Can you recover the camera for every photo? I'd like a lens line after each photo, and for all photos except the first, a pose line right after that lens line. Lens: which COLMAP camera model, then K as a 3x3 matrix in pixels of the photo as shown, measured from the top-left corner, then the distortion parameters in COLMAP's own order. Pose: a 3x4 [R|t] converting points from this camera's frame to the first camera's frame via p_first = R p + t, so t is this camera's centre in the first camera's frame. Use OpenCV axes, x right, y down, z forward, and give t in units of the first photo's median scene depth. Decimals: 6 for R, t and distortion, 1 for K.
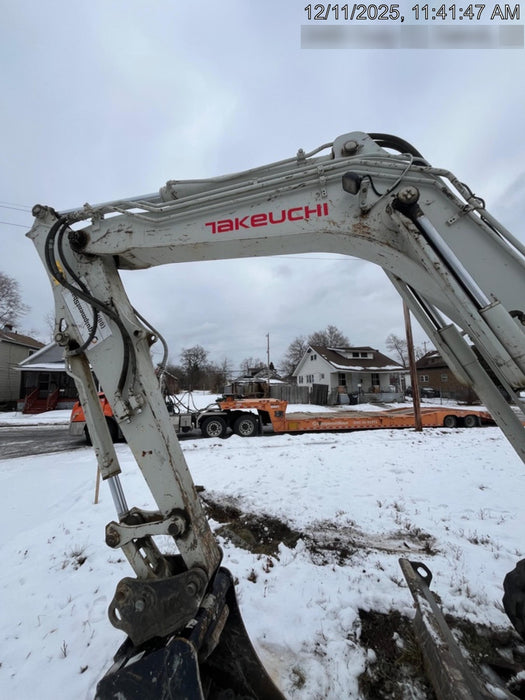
lens RADIAL K [[281.2, 0, 263.4], [0, 281.2, 348.9], [0, 0, 1]] dist [-0.003541, -0.000171]
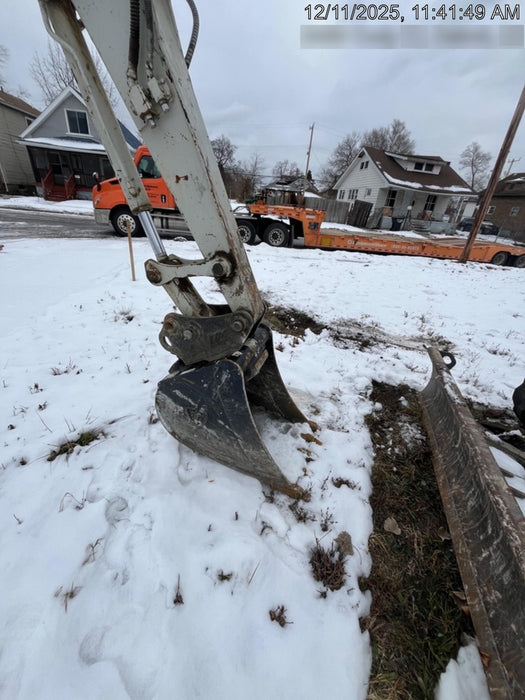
lens RADIAL K [[281.2, 0, 263.4], [0, 281.2, 348.9], [0, 0, 1]] dist [-0.003541, -0.000171]
pose [[0.990075, 0.134032, -0.042268, -0.047998], [-0.084732, 0.809233, 0.581345, 0.141850], [0.112123, -0.571994, 0.812559, 0.064756]]
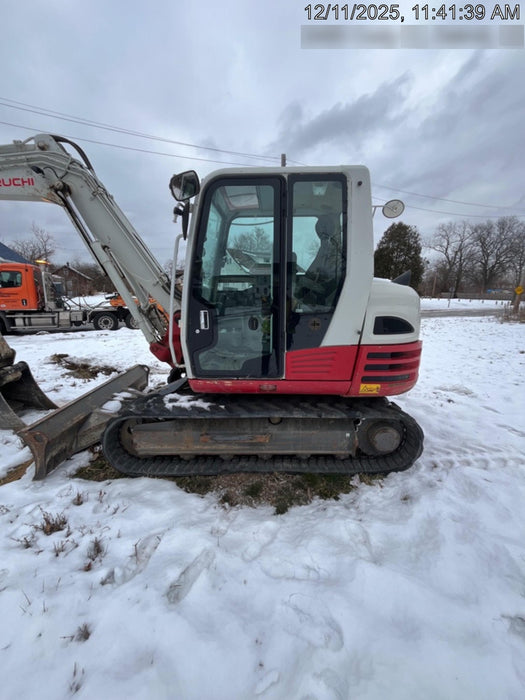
lens RADIAL K [[281.2, 0, 263.4], [0, 281.2, 348.9], [0, 0, 1]] dist [-0.003541, -0.000171]
pose [[0.974061, -0.025904, 0.224800, 0.649089], [-0.049839, 0.944474, 0.324785, -0.056601], [-0.220731, -0.327564, 0.918684, -0.747252]]
